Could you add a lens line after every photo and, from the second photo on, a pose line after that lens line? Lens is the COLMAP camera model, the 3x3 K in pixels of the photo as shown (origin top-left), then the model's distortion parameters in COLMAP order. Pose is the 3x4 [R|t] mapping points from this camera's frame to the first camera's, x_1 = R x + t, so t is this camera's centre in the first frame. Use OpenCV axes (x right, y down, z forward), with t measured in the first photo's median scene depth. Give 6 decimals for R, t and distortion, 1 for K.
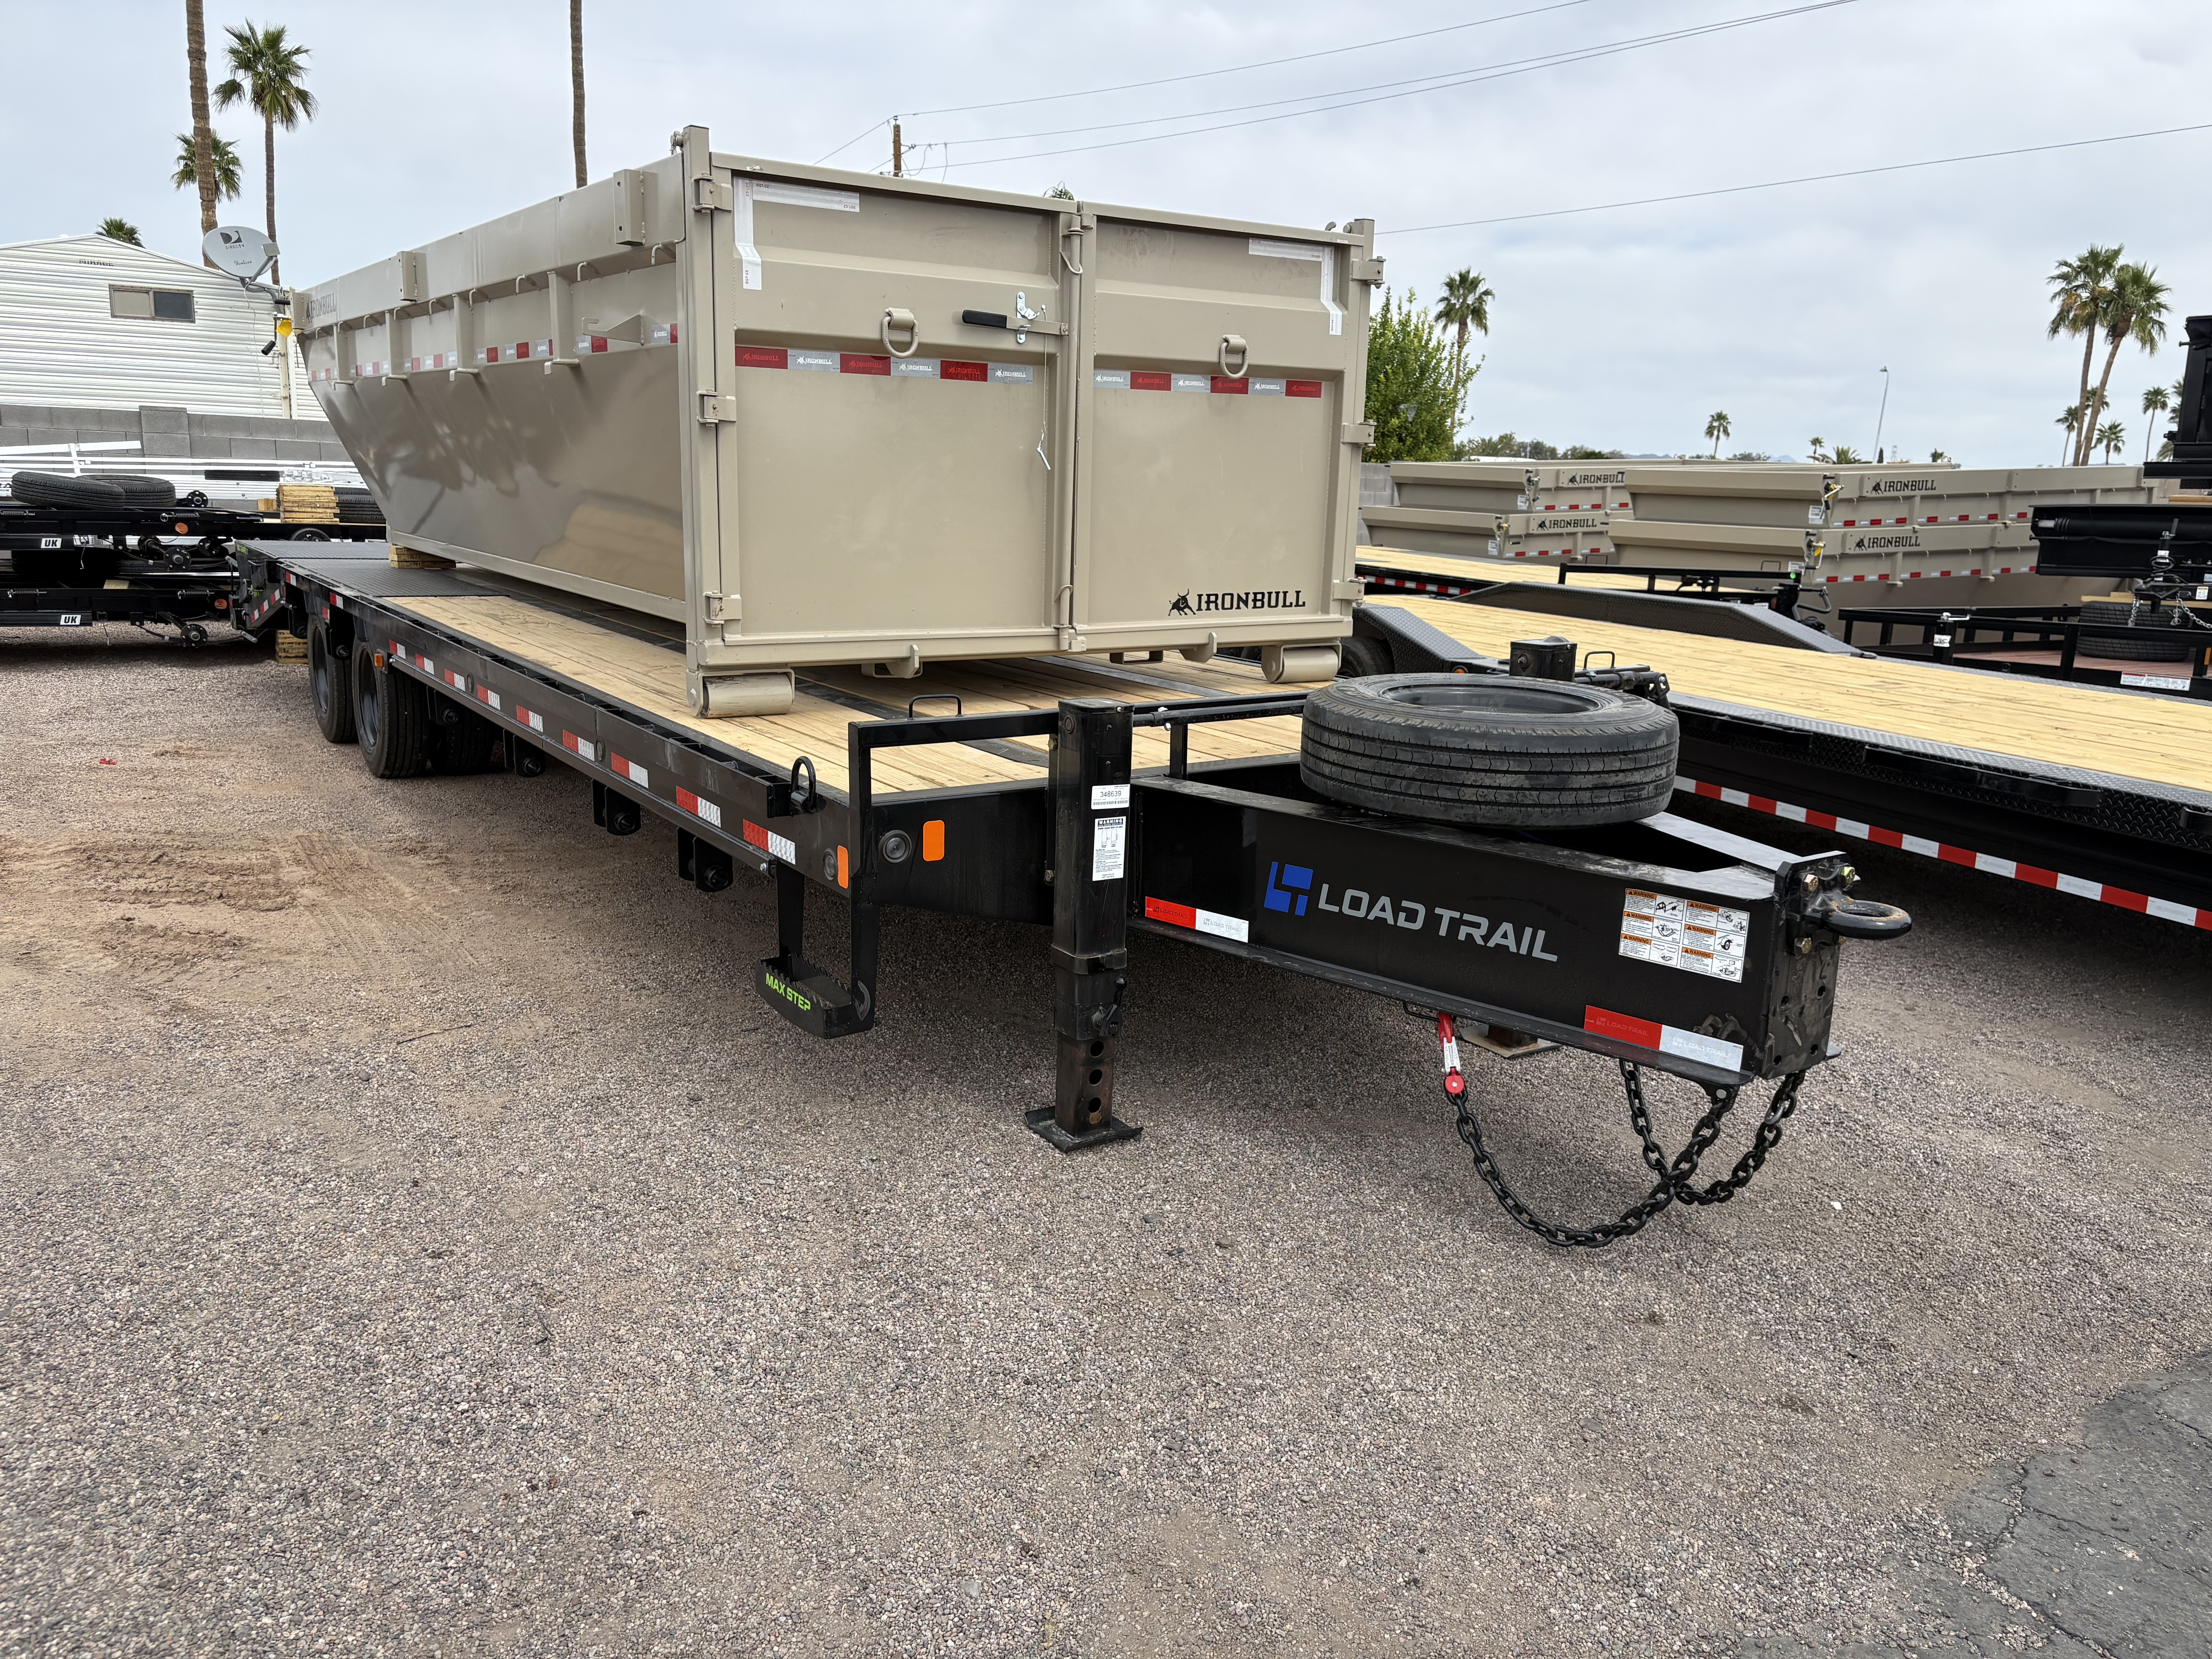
lens RADIAL K [[1713.6, 0, 1098.5], [0, 1713.6, 837.5], [0, 0, 1]] dist [0.021929, -0.011290]
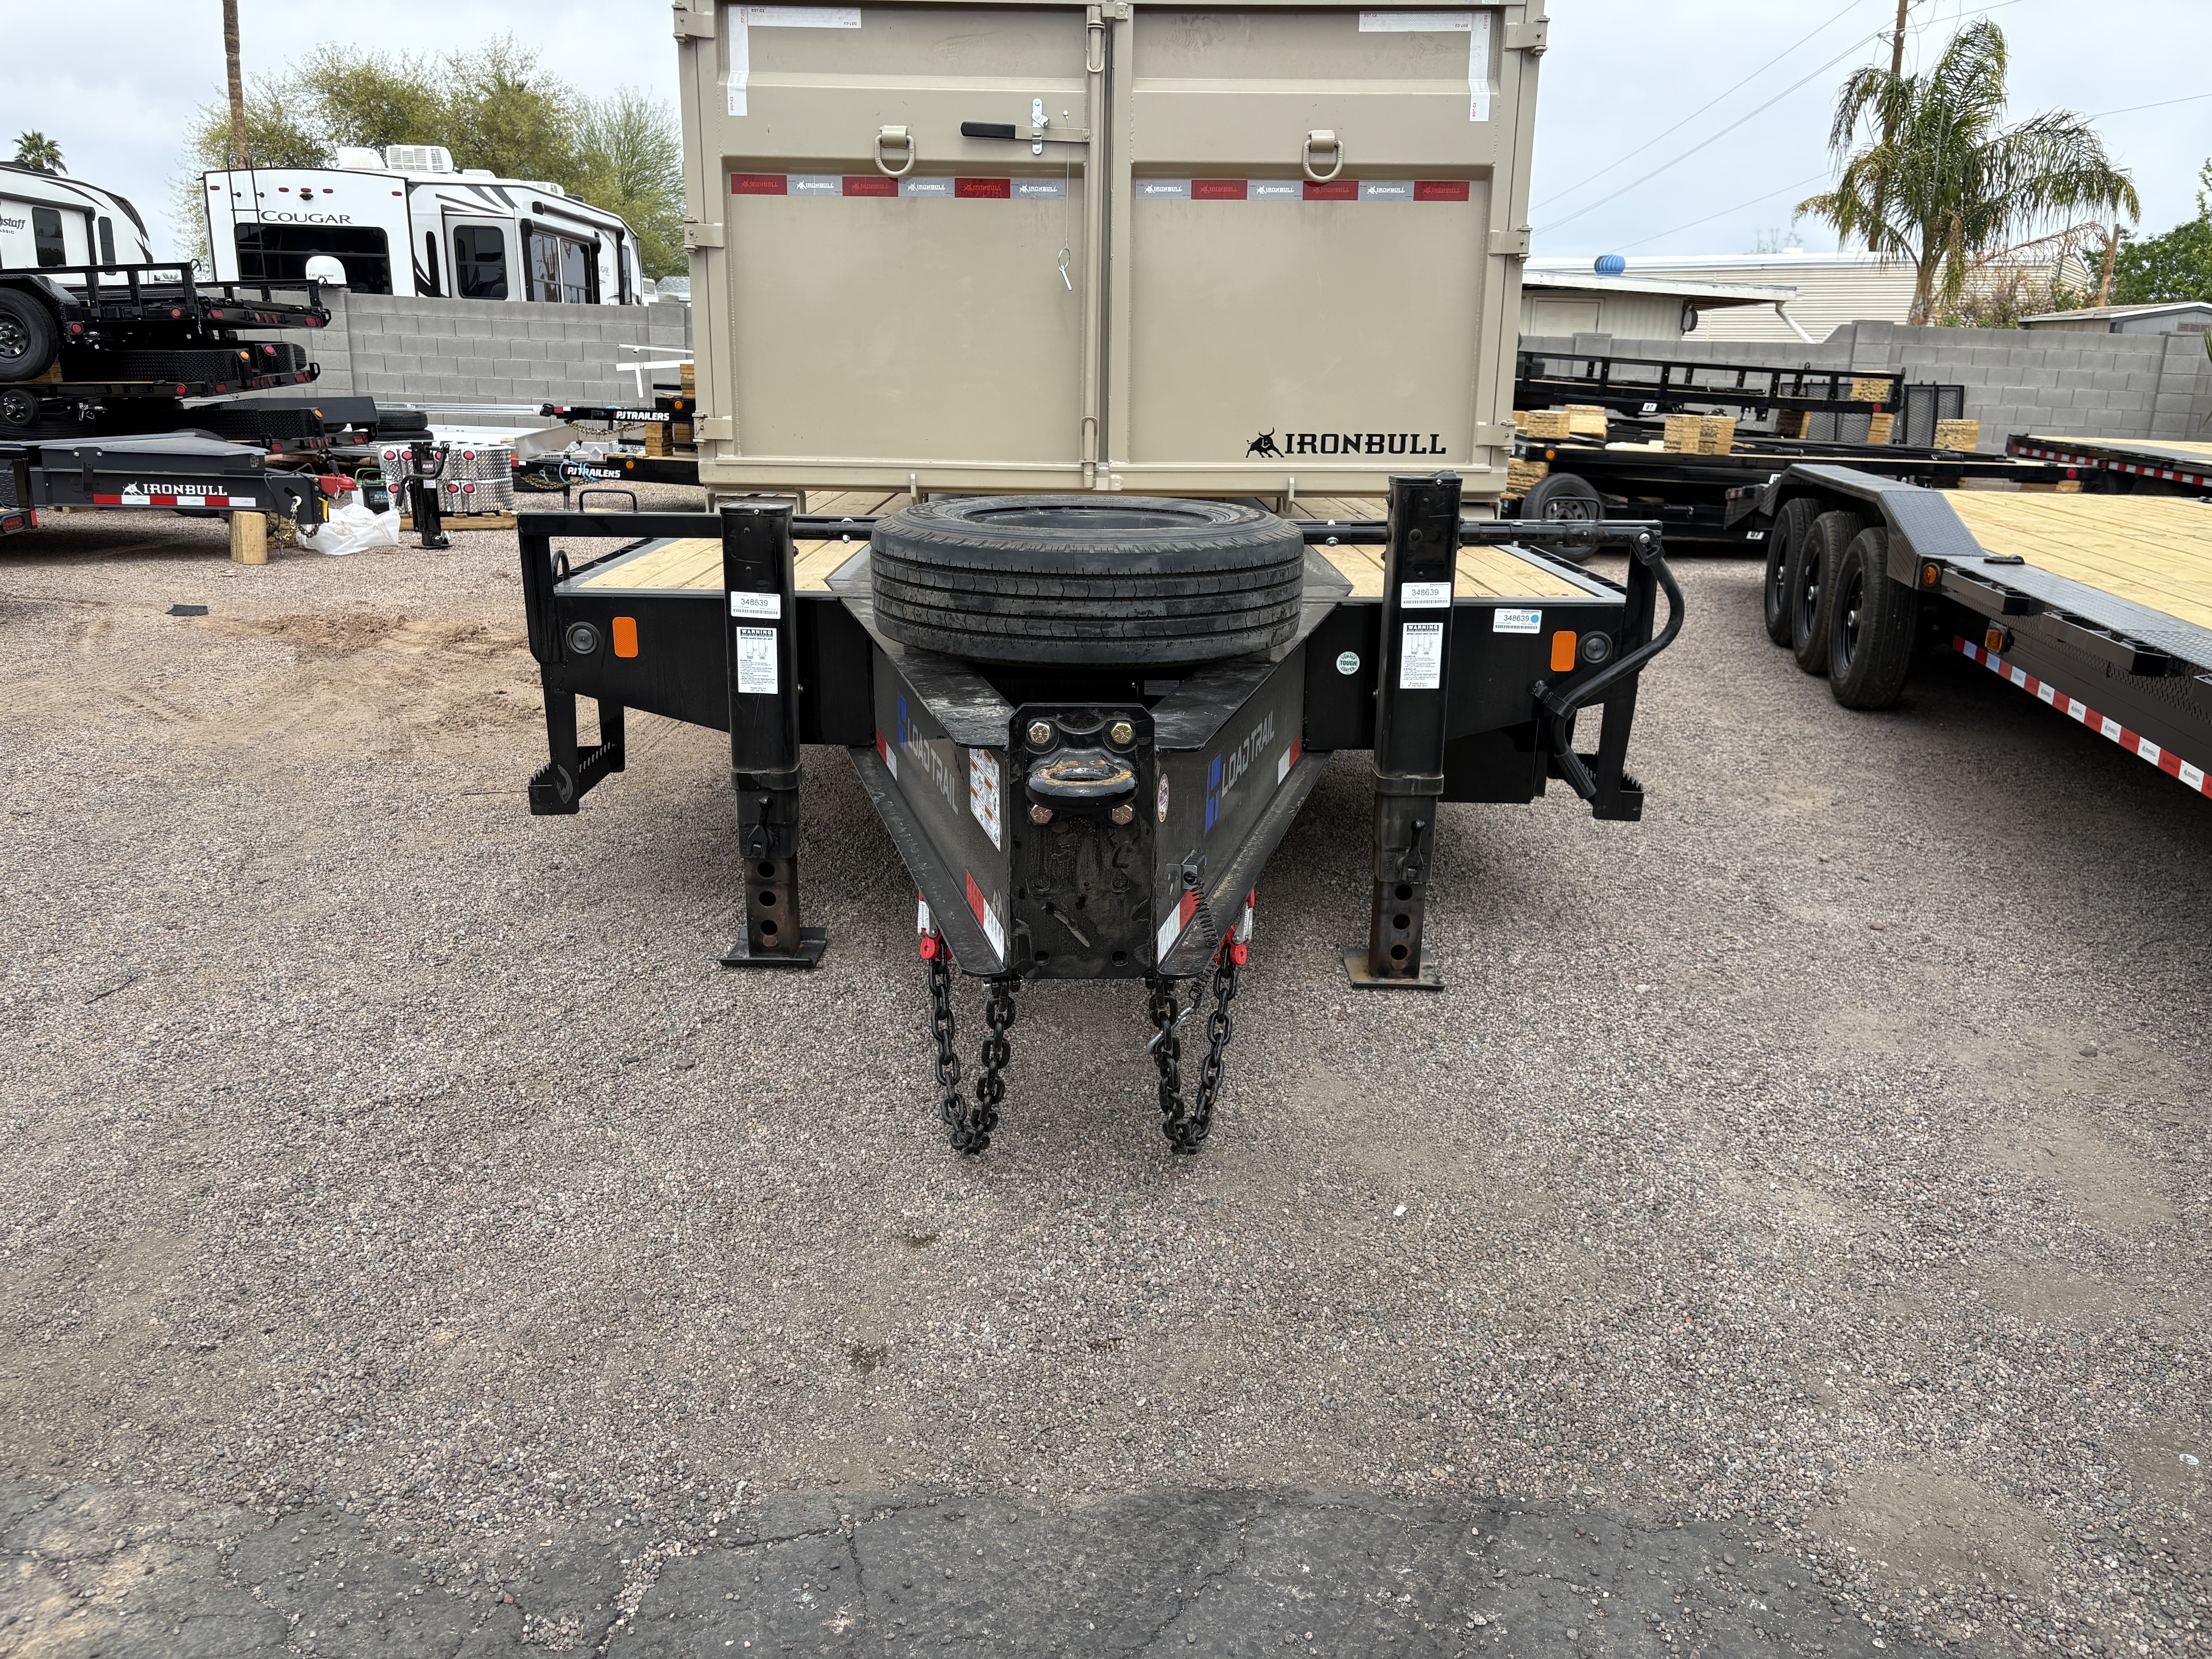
lens RADIAL K [[1713.6, 0, 1096.0], [0, 1713.6, 821.9], [0, 0, 1]] dist [0.021929, -0.011290]
pose [[0.822304, 0.133033, -0.553279, 0.577754], [-0.112176, 0.991106, 0.071586, 0.004973], [0.557882, 0.003199, 0.829914, 0.245083]]
